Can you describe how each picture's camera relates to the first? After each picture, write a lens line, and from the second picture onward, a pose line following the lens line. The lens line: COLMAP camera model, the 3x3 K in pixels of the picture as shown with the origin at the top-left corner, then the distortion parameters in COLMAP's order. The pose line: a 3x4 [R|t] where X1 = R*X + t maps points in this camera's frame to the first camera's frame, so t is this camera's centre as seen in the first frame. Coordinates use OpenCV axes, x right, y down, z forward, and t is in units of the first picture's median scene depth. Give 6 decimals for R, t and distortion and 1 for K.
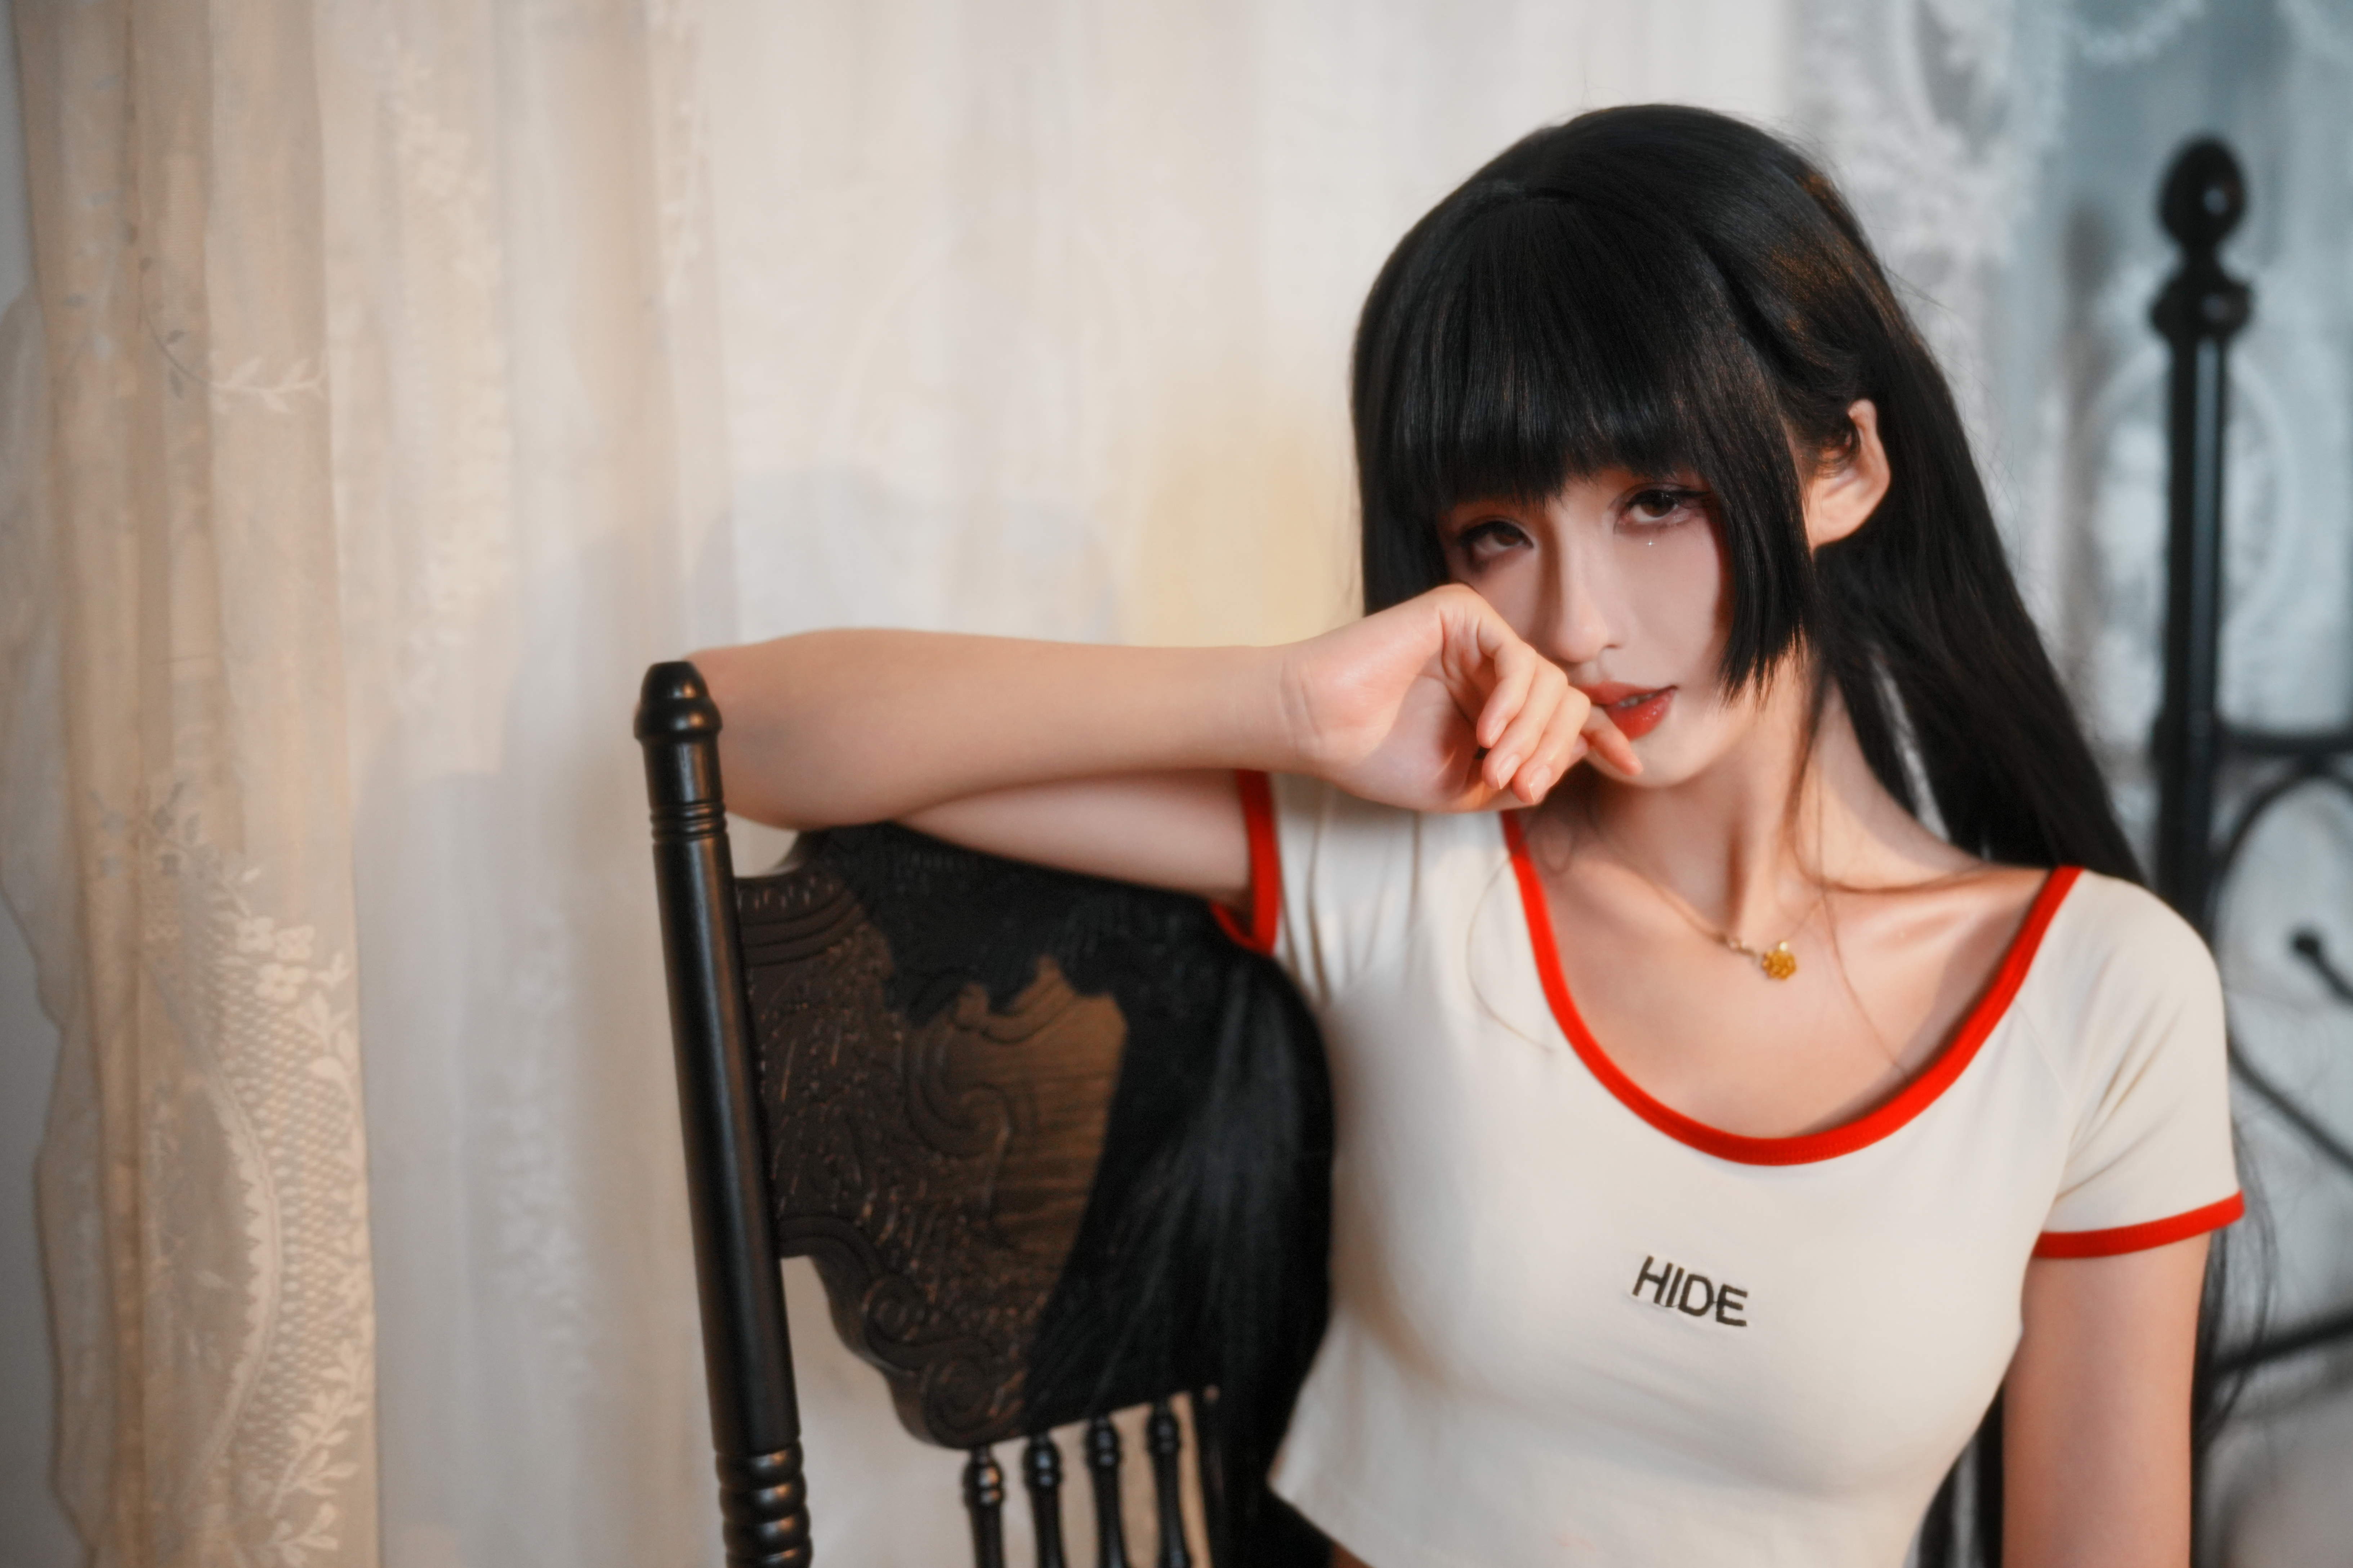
lens RADIAL K [[2363.2, 0, 1176.5], [0, 2363.2, 784.0], [0, 0, 1]] dist [0.083102, 0.015009]
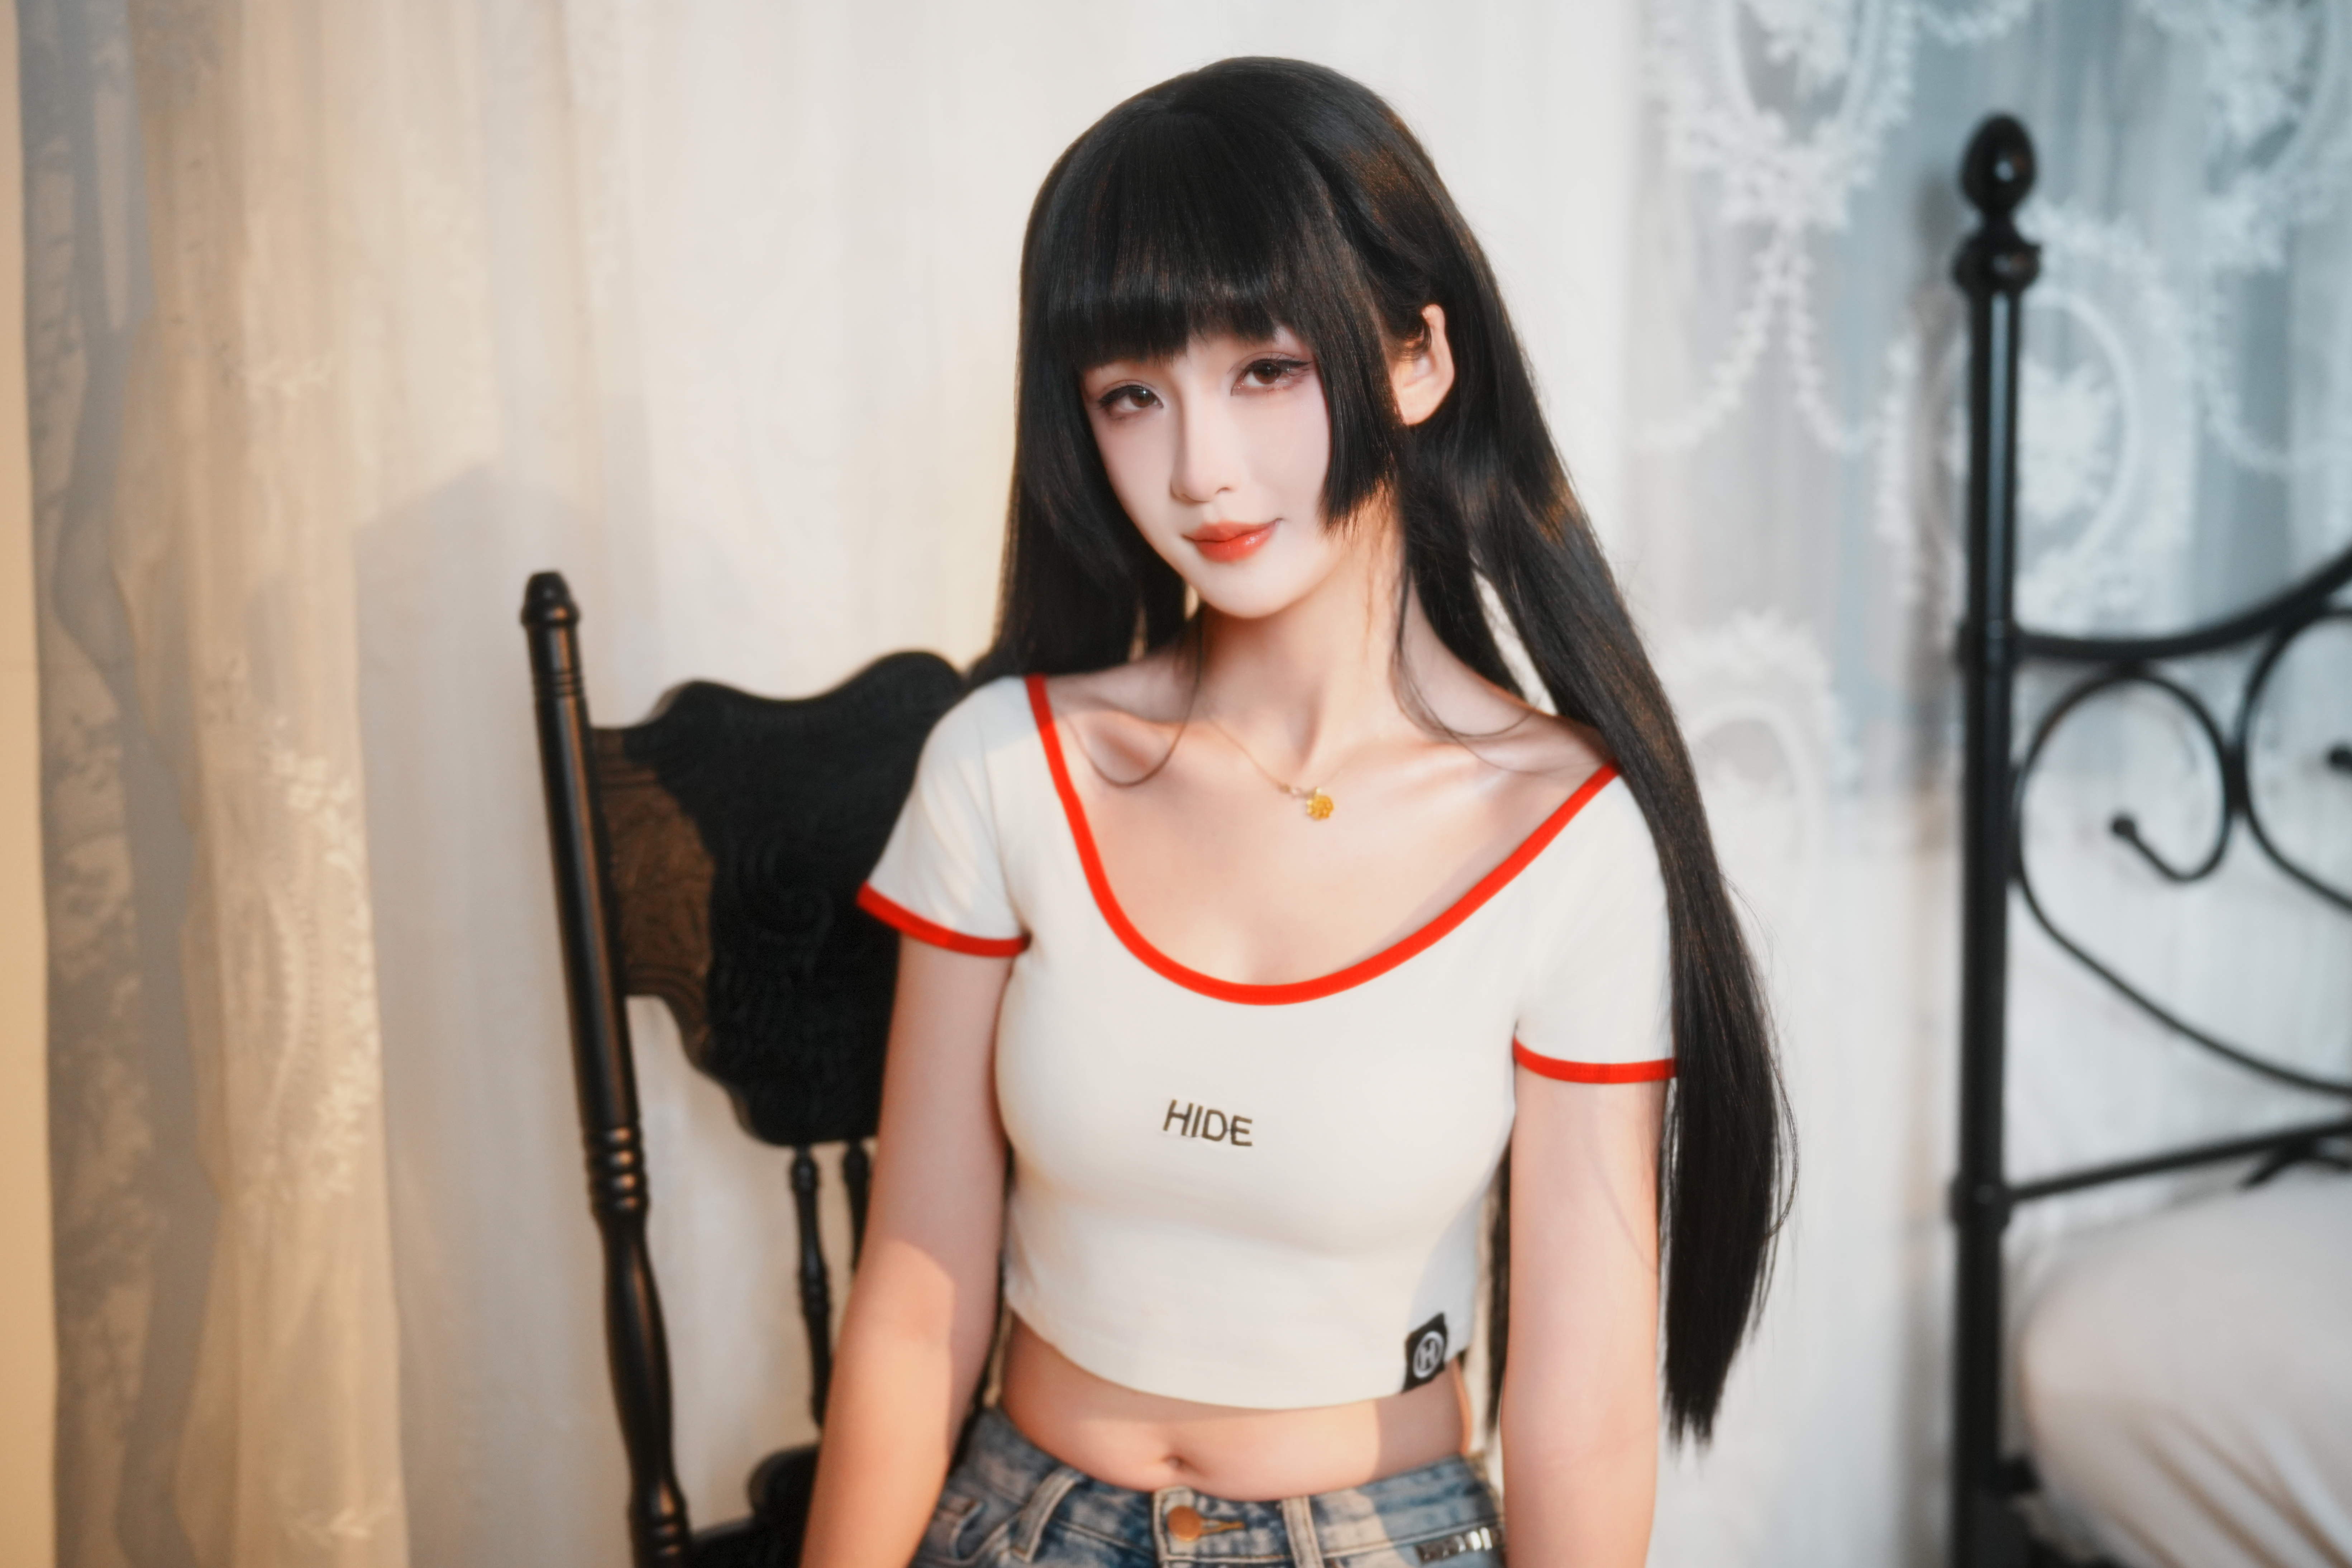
lens RADIAL K [[2362.6, 0, 1176.0], [0, 2362.6, 784.0], [0, 0, 1]] dist [0.083102, 0.015009]
pose [[0.985303, 0.011877, -0.170402, 0.382940], [-0.006607, 0.999483, 0.031461, 0.026466], [0.170687, -0.029872, 0.984872, -0.319478]]
